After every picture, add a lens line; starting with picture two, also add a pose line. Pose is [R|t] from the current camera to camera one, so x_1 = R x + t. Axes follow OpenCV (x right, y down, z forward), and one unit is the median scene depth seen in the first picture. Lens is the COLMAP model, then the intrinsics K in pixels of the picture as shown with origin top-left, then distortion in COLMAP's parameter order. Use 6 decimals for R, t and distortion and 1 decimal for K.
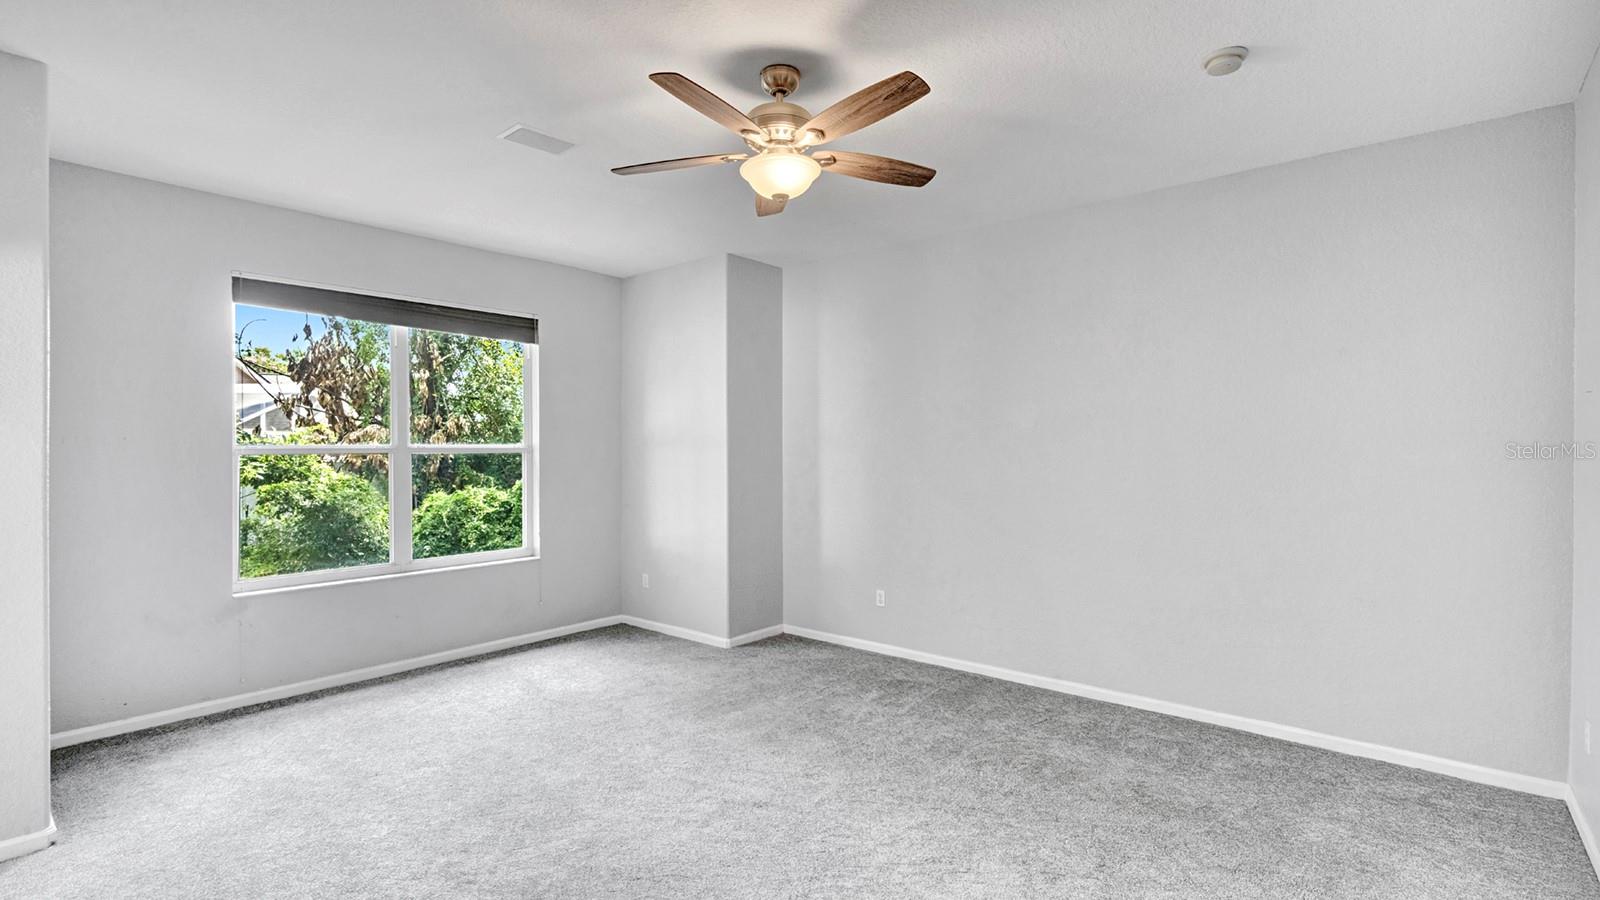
lens RADIAL K [[724.1, 0, 779.2], [0, 724.1, 454.2], [0, 0, 1]] dist [-0.001087, 0.000260]
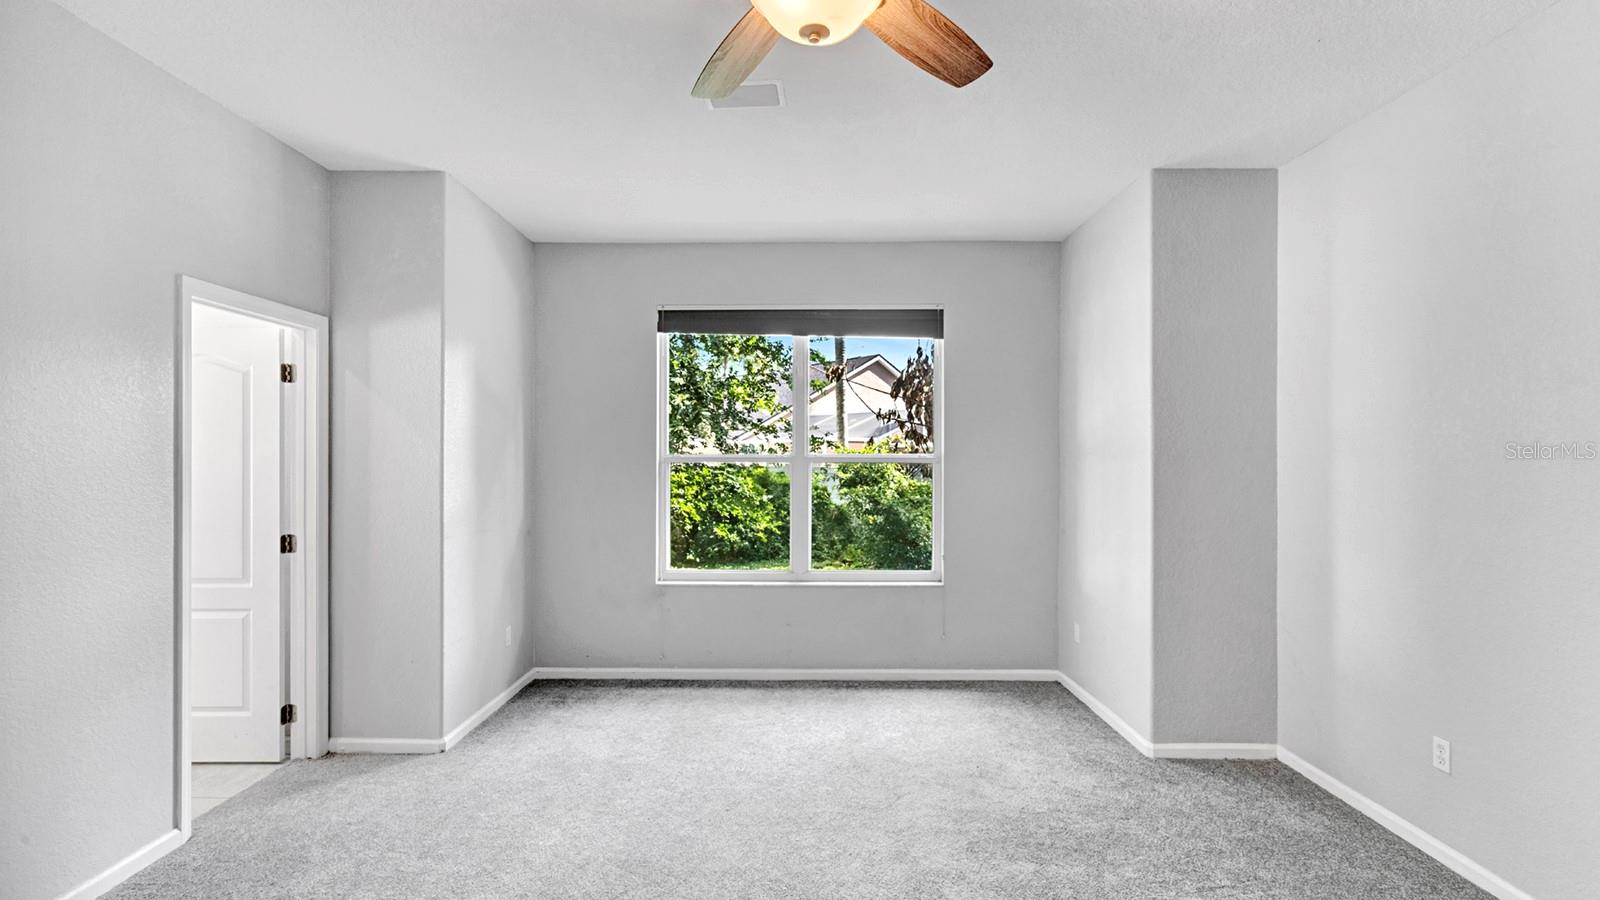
lens RADIAL K [[732.4, 0, 791.8], [0, 732.4, 453.0], [0, 0, 1]] dist [-0.002170, 0.001442]
pose [[0.651019, -0.001368, -0.759060, 0.275345], [-0.008742, 0.999919, -0.009300, -0.005826], [0.759011, 0.012690, 0.650954, 0.366521]]
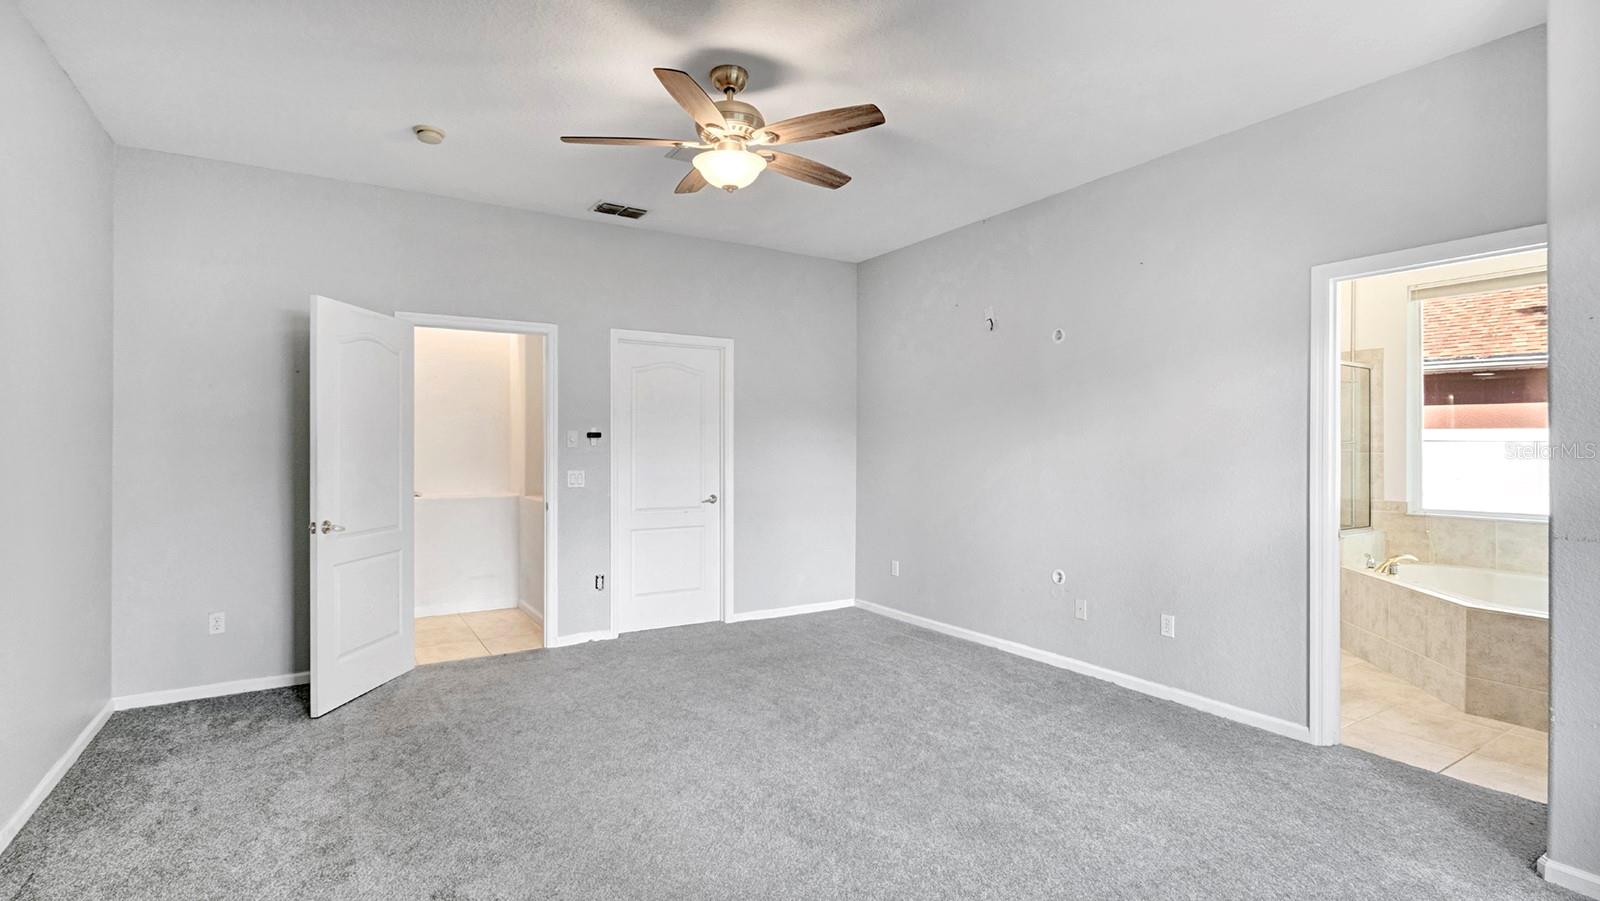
lens RADIAL K [[732.4, 0, 791.8], [0, 732.4, 453.5], [0, 0, 1]] dist [-0.002170, 0.001442]
pose [[-0.963716, 0.001537, 0.266927, -0.229990], [0.004870, 0.999918, 0.011825, 0.019088], [-0.266887, 0.012695, -0.963644, 1.250505]]
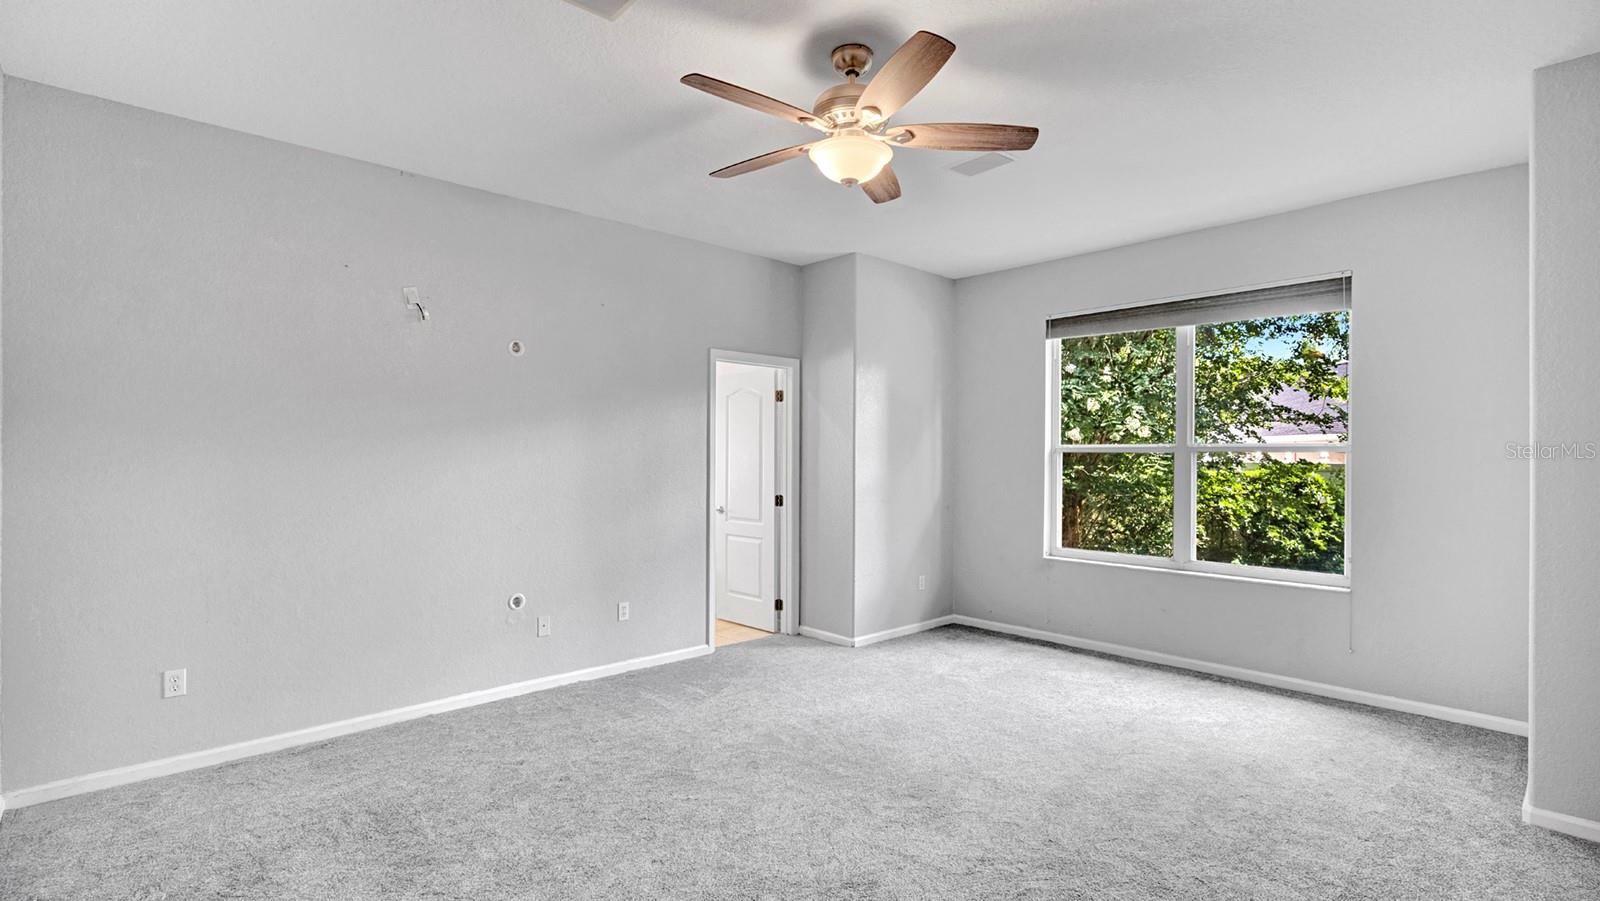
lens RADIAL K [[732.4, 0, 791.8], [0, 732.4, 453.5], [0, 0, 1]] dist [-0.002170, 0.001442]
pose [[-0.096421, 0.000777, -0.995340, 0.614648], [-0.008955, 0.999959, 0.001648, 0.004466], [0.995300, 0.009072, -0.096410, 0.624764]]
